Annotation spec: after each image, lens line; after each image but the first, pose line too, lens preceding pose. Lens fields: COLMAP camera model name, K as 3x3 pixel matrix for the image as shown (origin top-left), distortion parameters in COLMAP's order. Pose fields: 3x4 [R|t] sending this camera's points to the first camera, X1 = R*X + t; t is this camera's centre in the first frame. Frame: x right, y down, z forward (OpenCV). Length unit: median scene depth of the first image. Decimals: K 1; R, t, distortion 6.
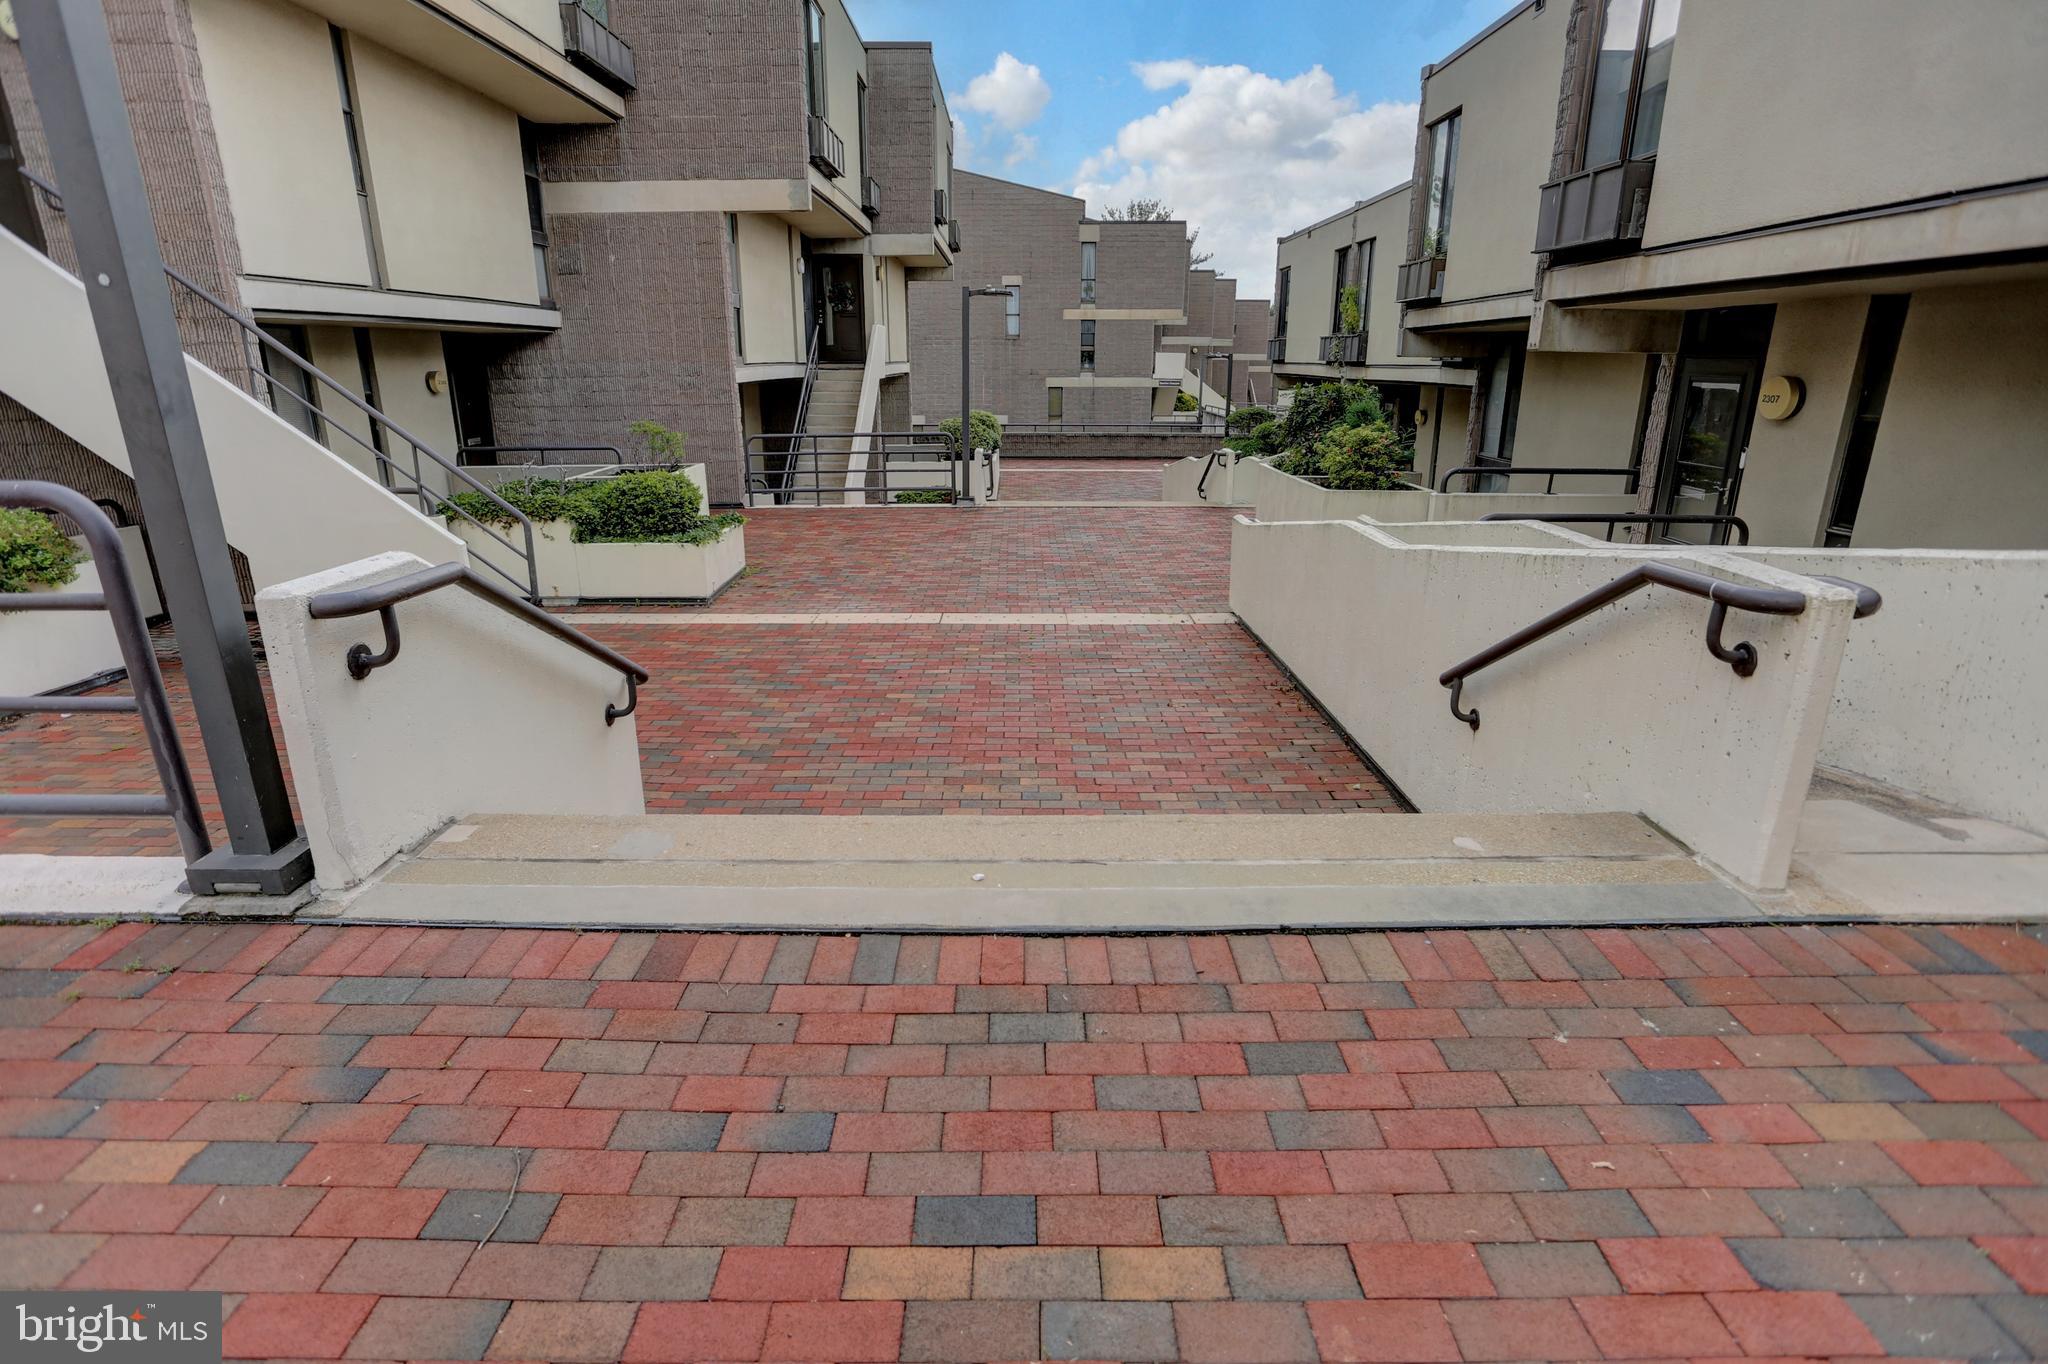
lens RADIAL K [[1001.8, 0, 1021.5], [0, 1001.8, 673.0], [0, 0, 1]] dist [-0.071443, 0.032148]
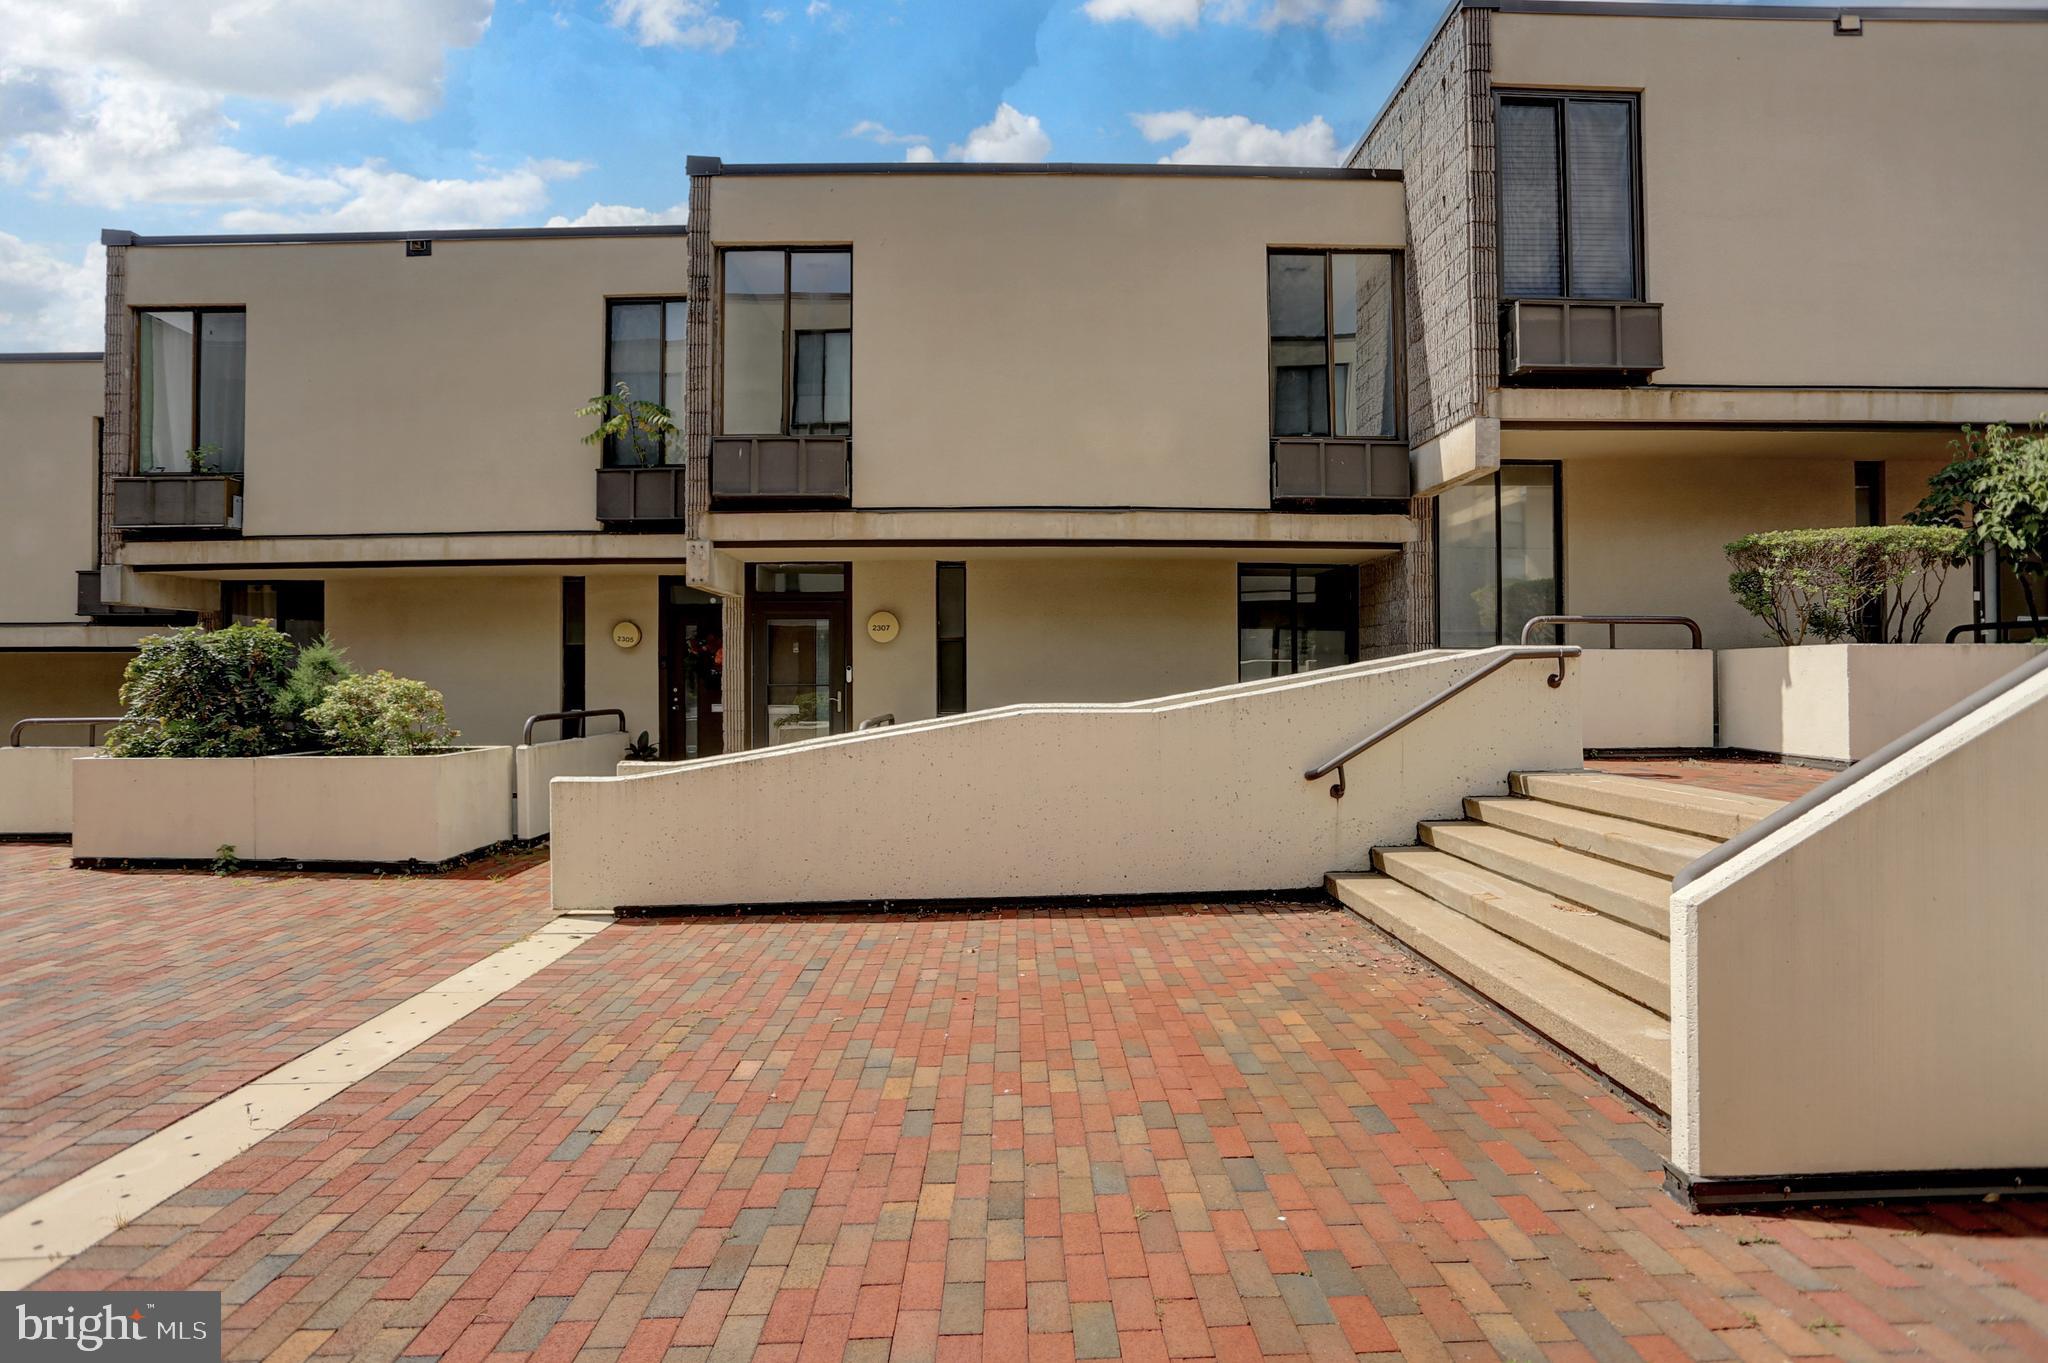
lens RADIAL K [[1001.8, 0, 1021.5], [0, 1001.8, 672.5], [0, 0, 1]] dist [-0.071443, 0.032148]
pose [[-0.014758, 0.005305, 0.999877, -0.325953], [0.304747, 0.952433, -0.000555, -0.083938], [-0.952319, 0.304701, -0.015673, 0.440799]]
